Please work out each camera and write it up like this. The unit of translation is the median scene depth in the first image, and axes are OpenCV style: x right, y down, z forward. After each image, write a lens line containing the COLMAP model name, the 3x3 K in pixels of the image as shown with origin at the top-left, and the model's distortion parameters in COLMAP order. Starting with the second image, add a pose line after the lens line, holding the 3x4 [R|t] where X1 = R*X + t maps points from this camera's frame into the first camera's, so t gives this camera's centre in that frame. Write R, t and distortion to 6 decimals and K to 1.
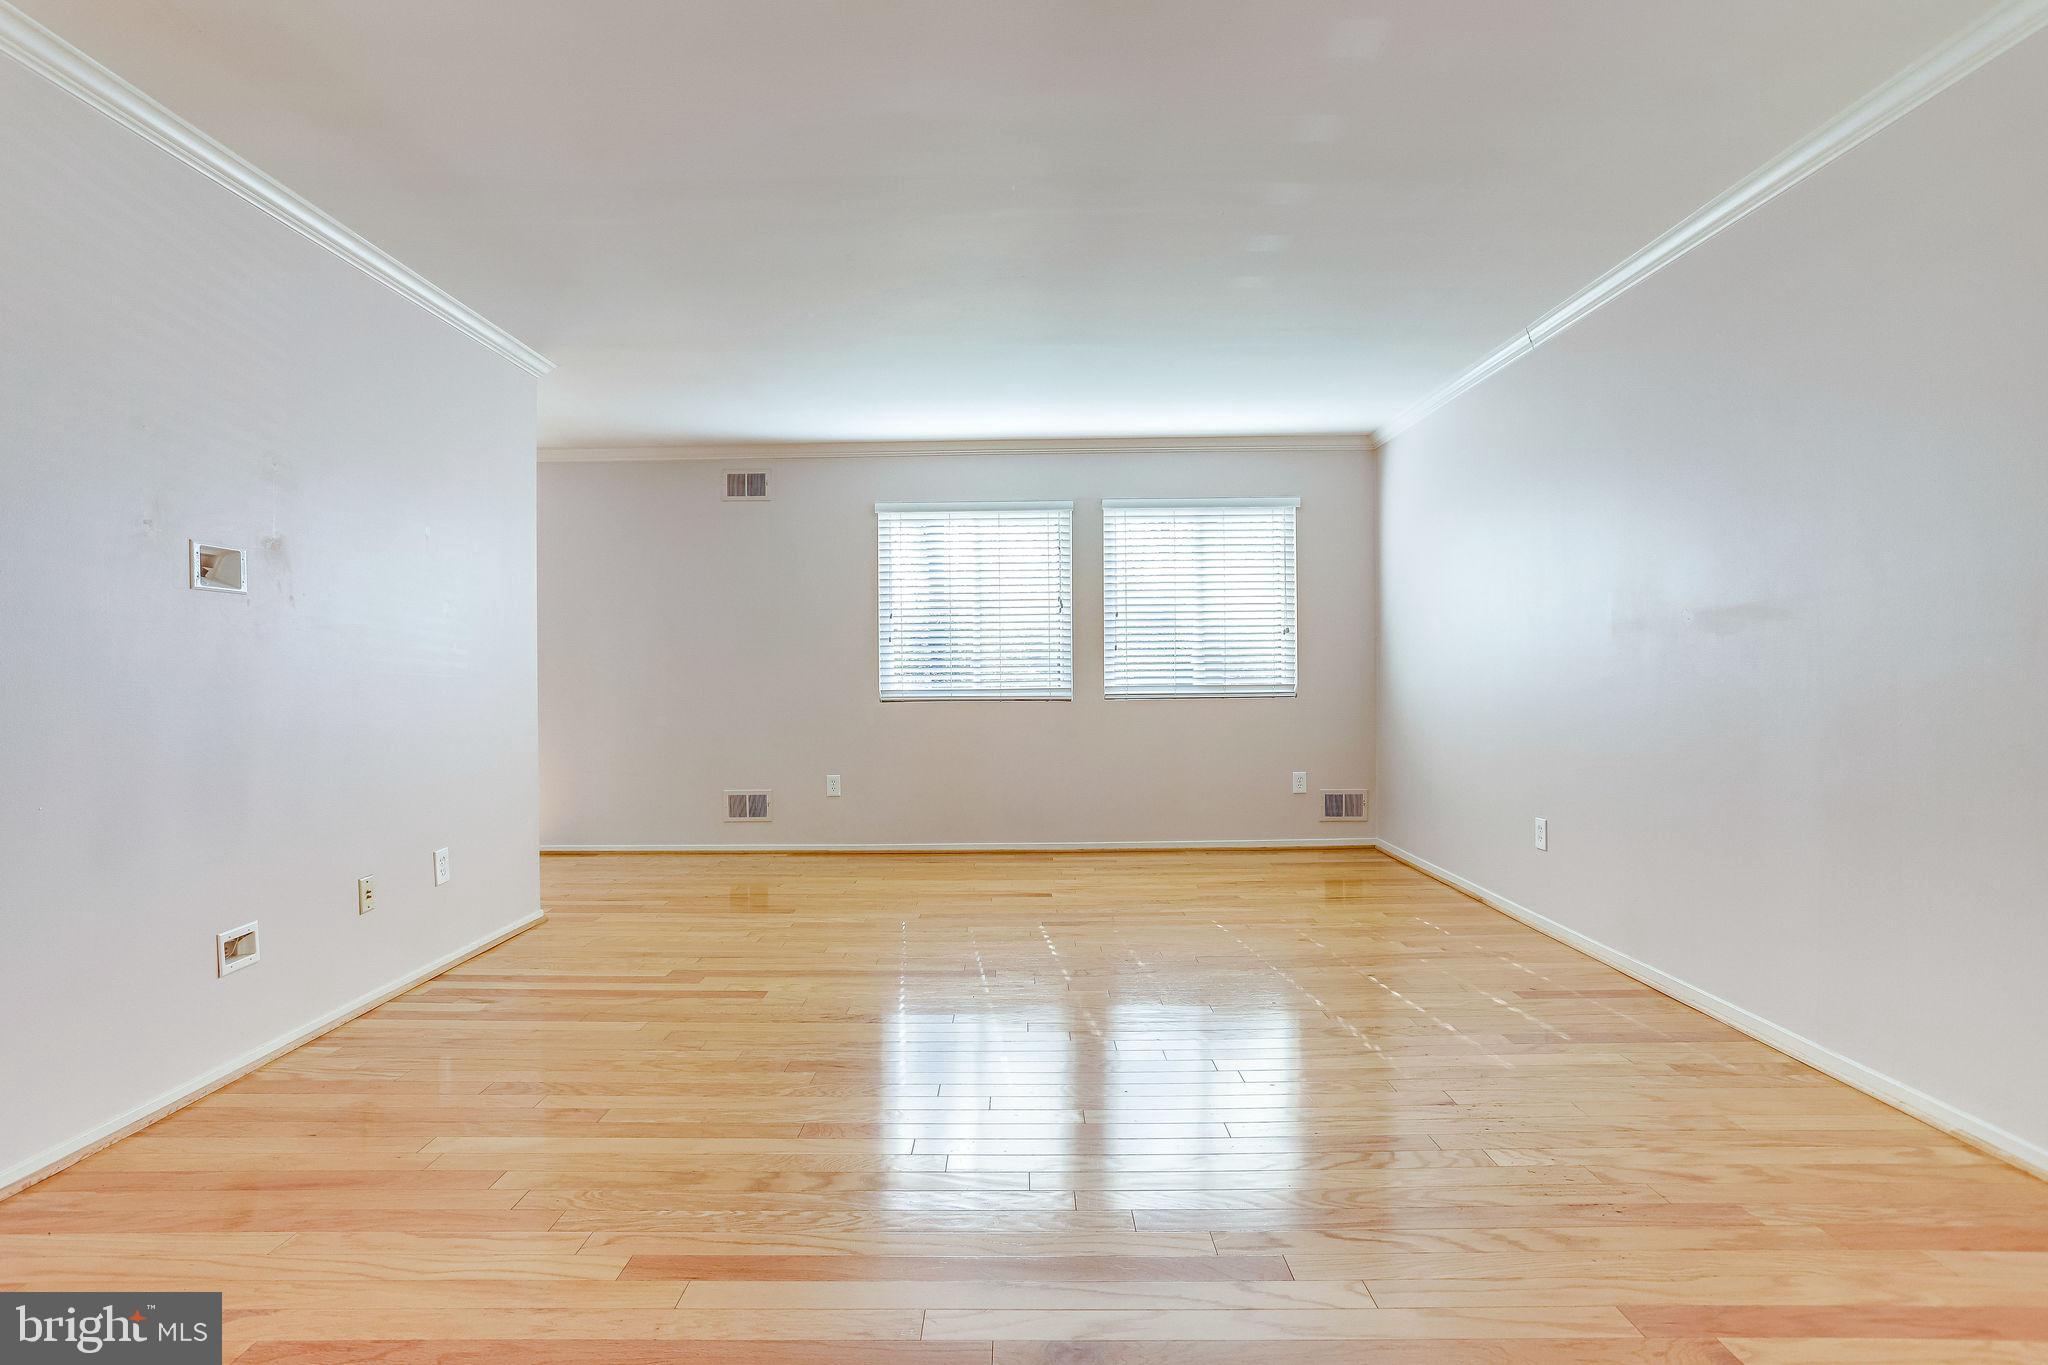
lens RADIAL K [[995.7, 0, 1012.6], [0, 995.7, 678.7], [0, 0, 1]] dist [-0.050583, 0.023290]
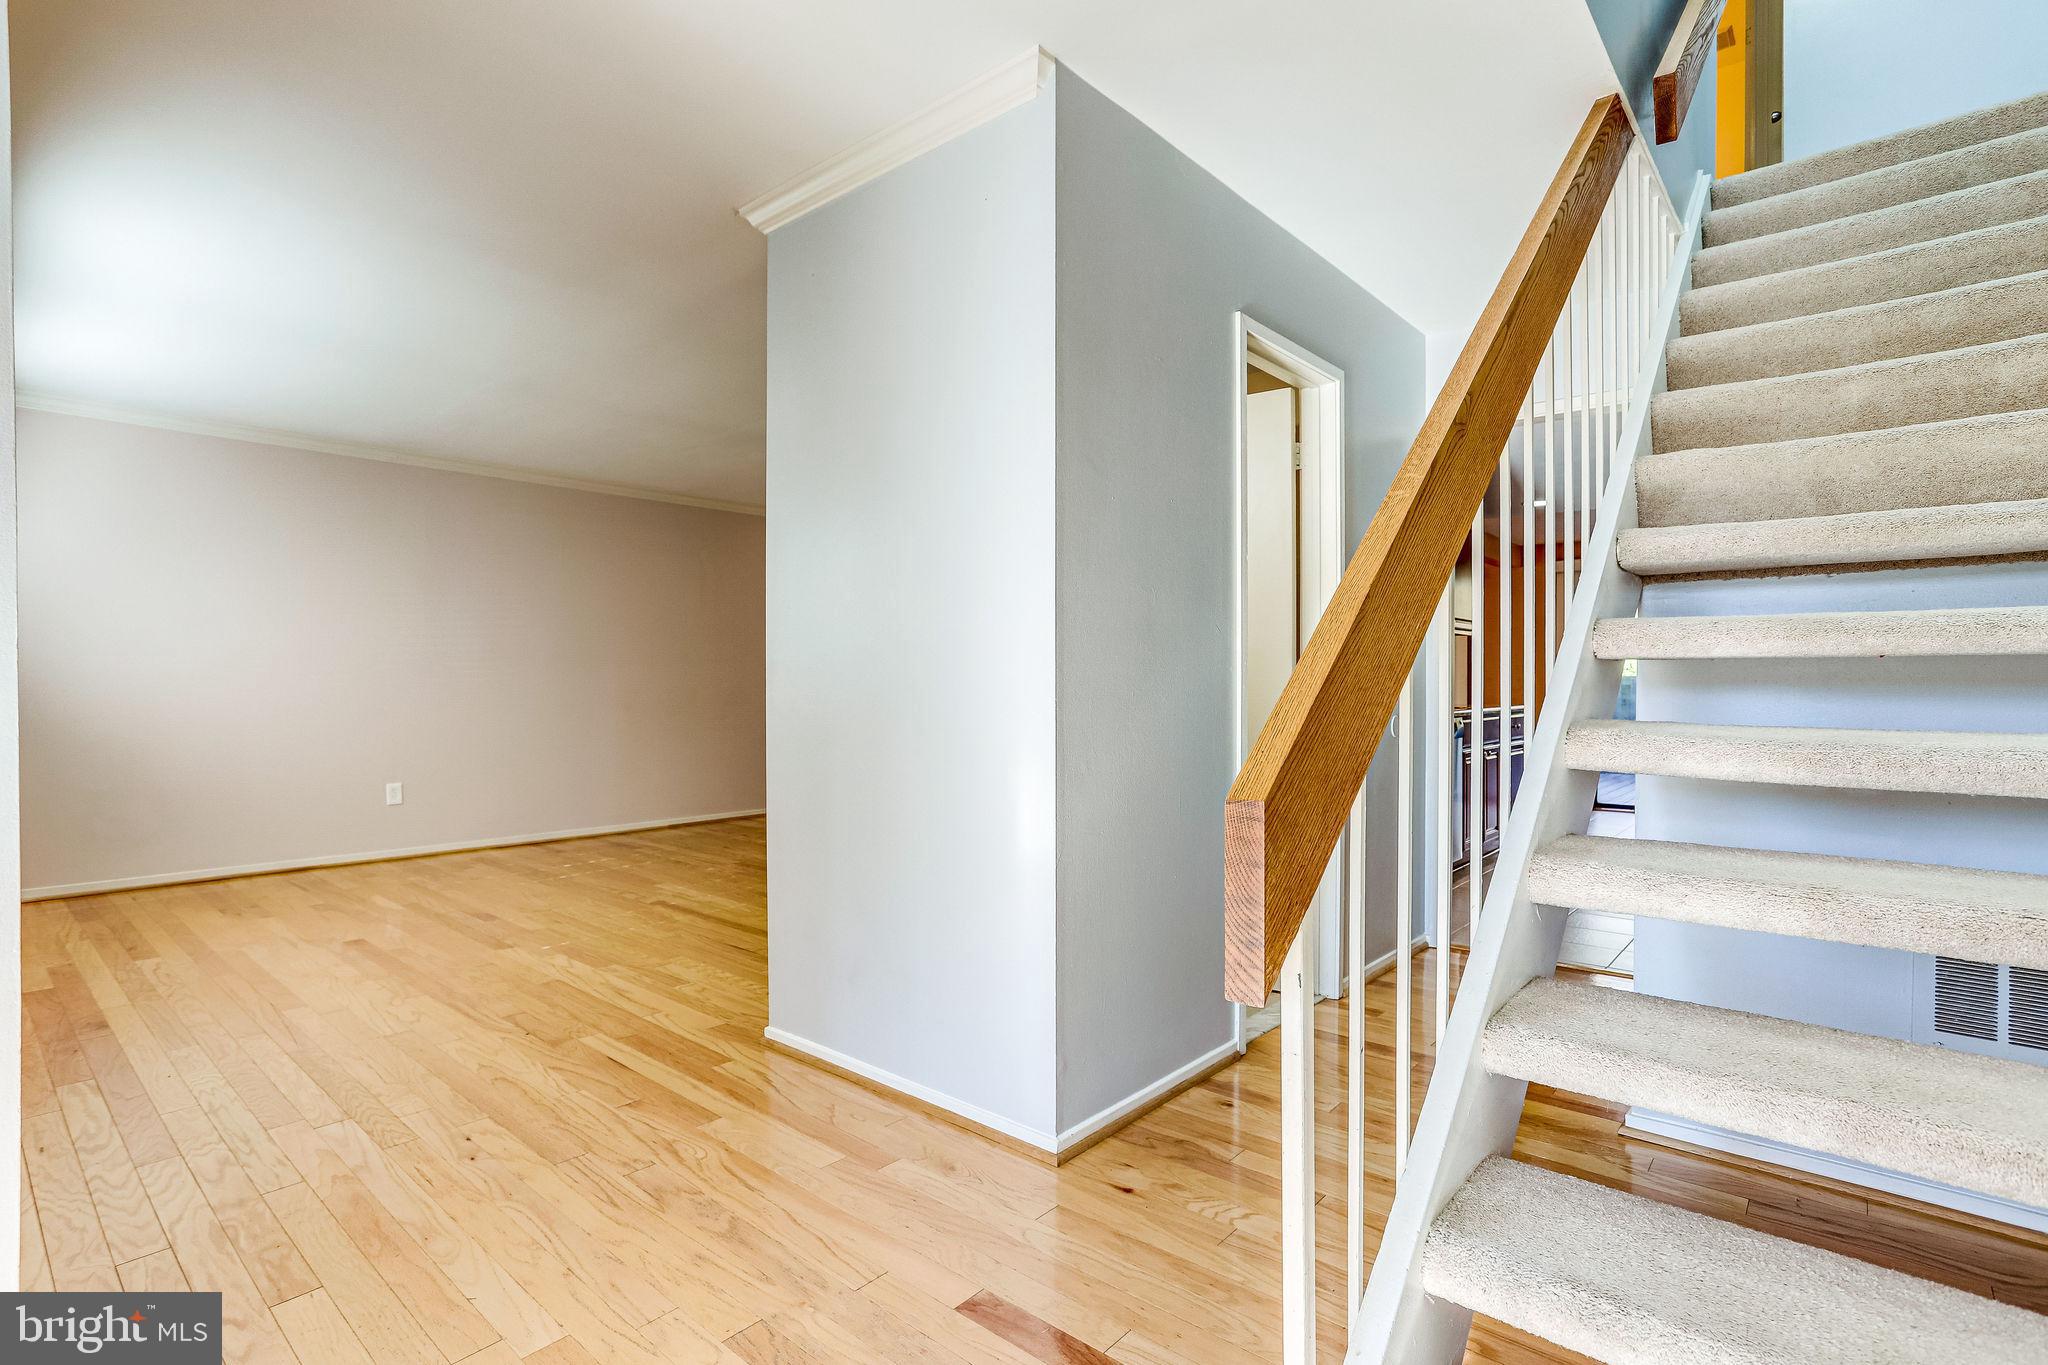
lens RADIAL K [[995.7, 0, 1009.6], [0, 995.7, 693.8], [0, 0, 1]] dist [-0.050583, 0.023290]
pose [[-0.755383, 0.002232, 0.655280, -0.760140], [0.010704, 0.999903, 0.008933, 0.003493], [-0.655196, 0.013762, -0.755333, 1.023572]]
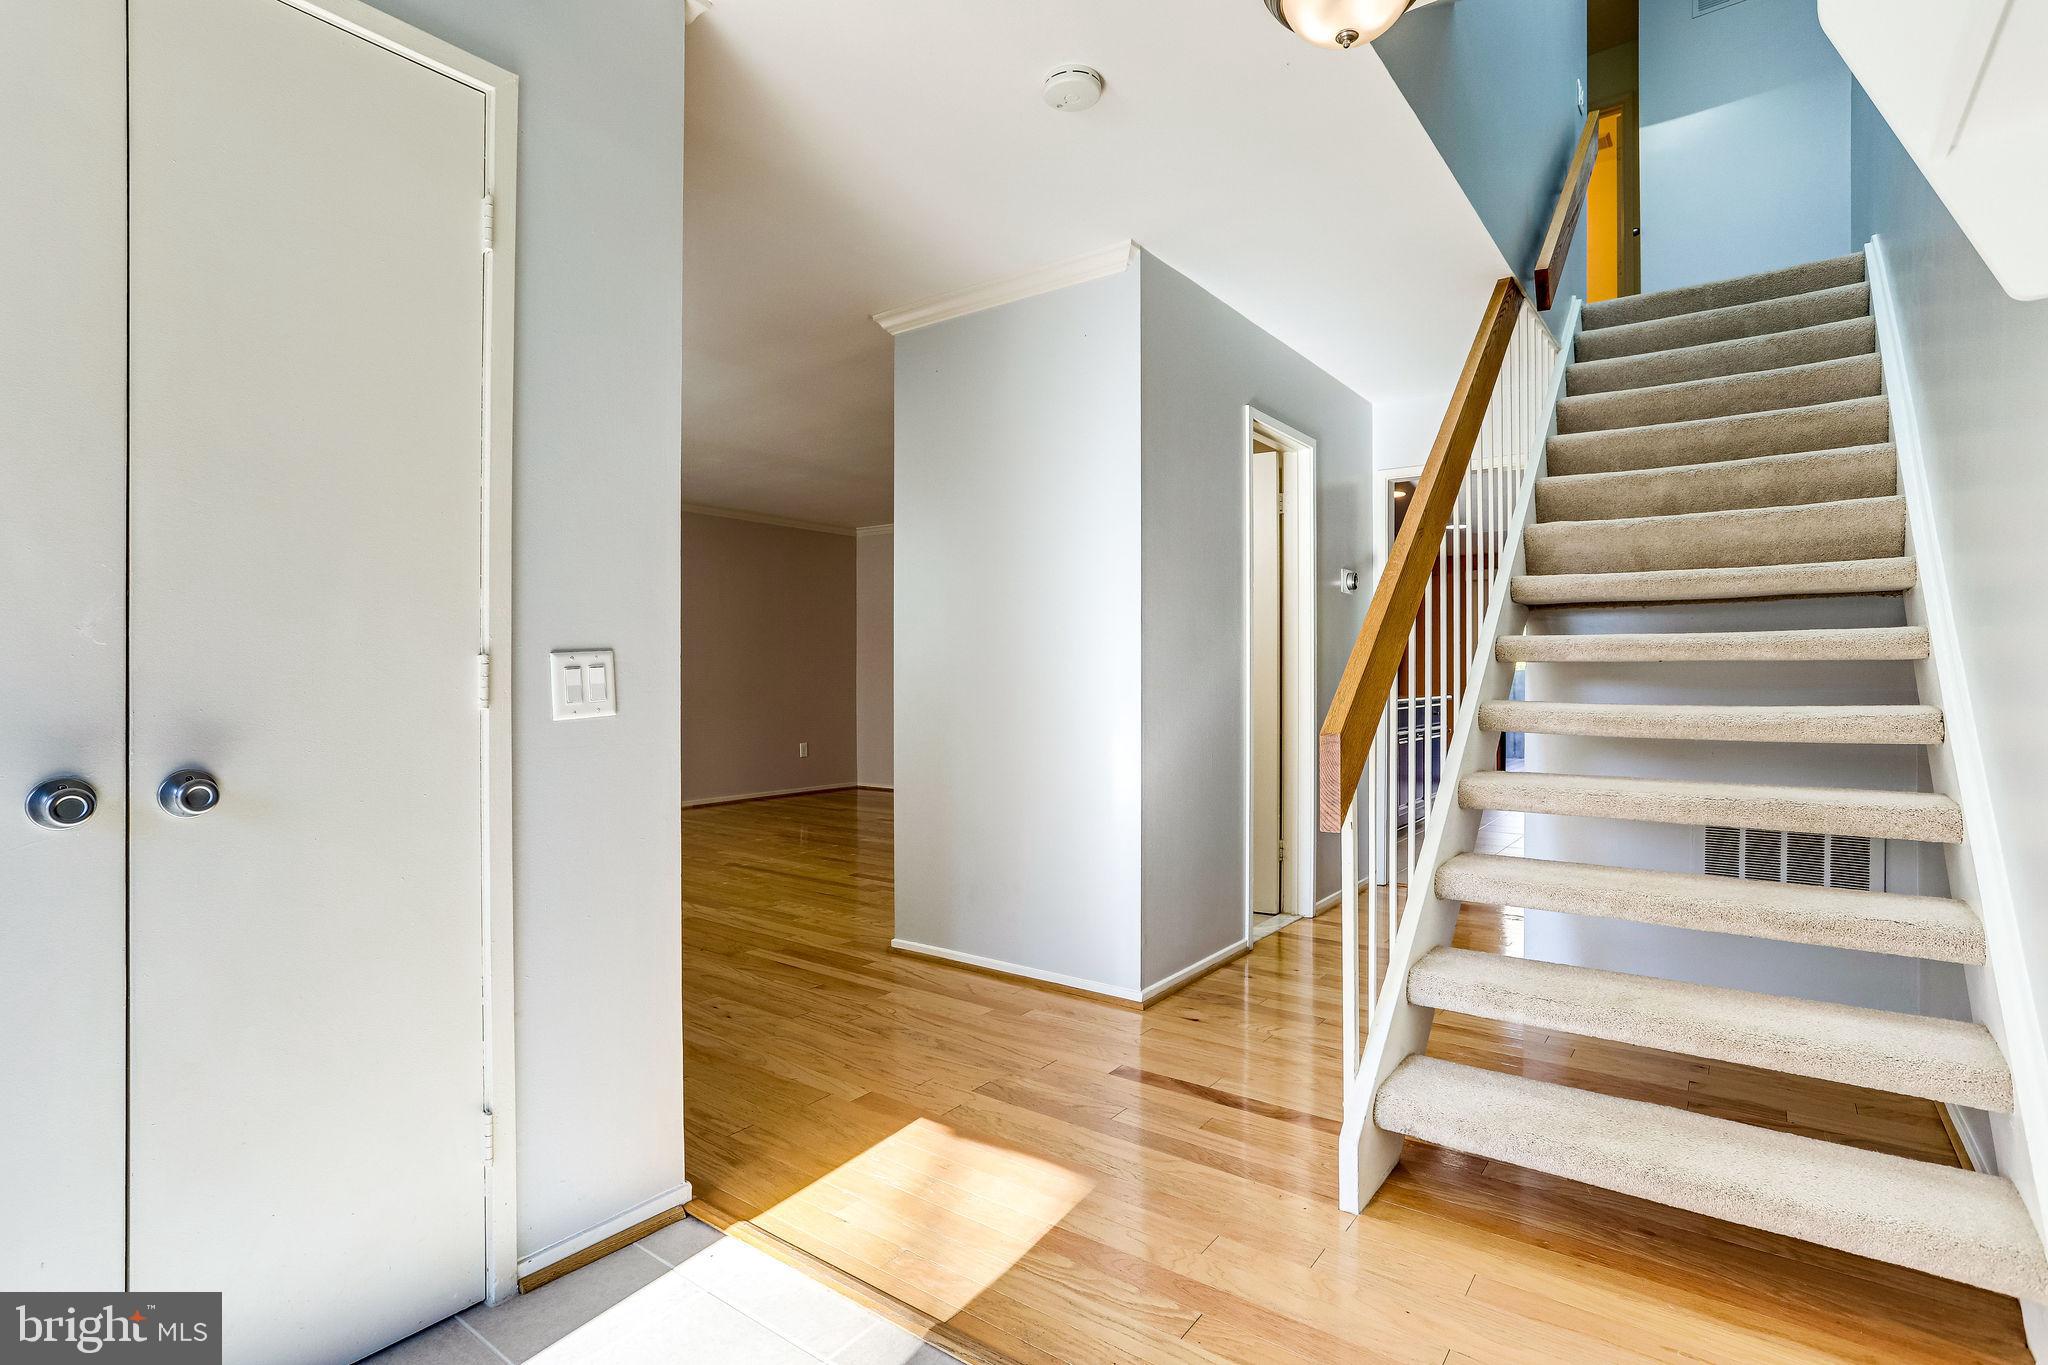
lens RADIAL K [[995.7, 0, 1014.3], [0, 995.7, 677.3], [0, 0, 1]] dist [-0.050583, 0.023290]
pose [[-0.801243, 0.007629, 0.598291, -0.797893], [0.009497, 0.999955, -0.000033, 0.002554], [-0.598264, 0.005655, -0.801279, 1.205689]]
